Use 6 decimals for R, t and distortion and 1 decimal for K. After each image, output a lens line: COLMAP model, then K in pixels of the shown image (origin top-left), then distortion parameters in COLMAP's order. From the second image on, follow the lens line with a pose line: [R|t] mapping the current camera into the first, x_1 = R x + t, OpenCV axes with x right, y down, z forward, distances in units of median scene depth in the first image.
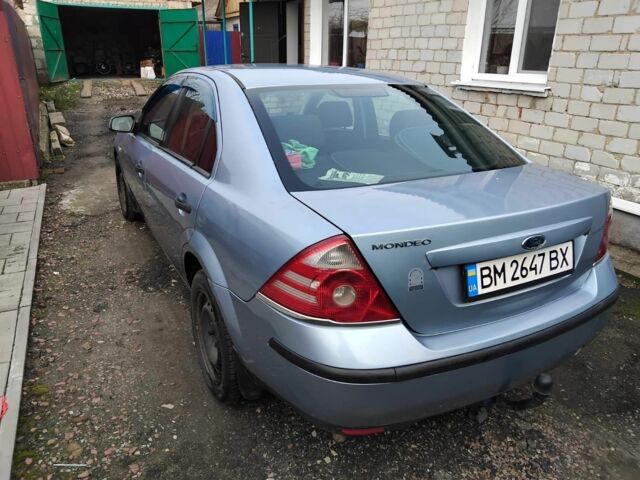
lens RADIAL K [[483.6, 0, 318.9], [0, 483.6, 238.1], [0, 0, 1]] dist [0.016364, -0.002722]
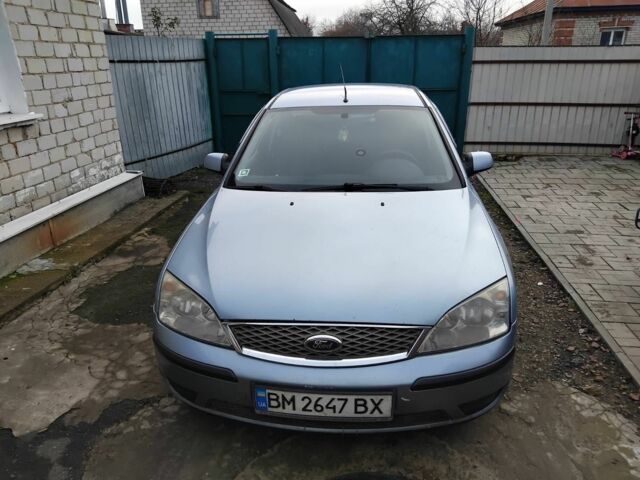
lens RADIAL K [[483.6, 0, 322.1], [0, 483.6, 242.4], [0, 0, 1]] dist [0.016364, -0.002722]
pose [[-0.836832, -0.197672, 0.510526, -0.546256], [0.203834, 0.752988, 0.625668, -0.620268], [-0.508097, 0.627642, -0.589832, 1.486383]]
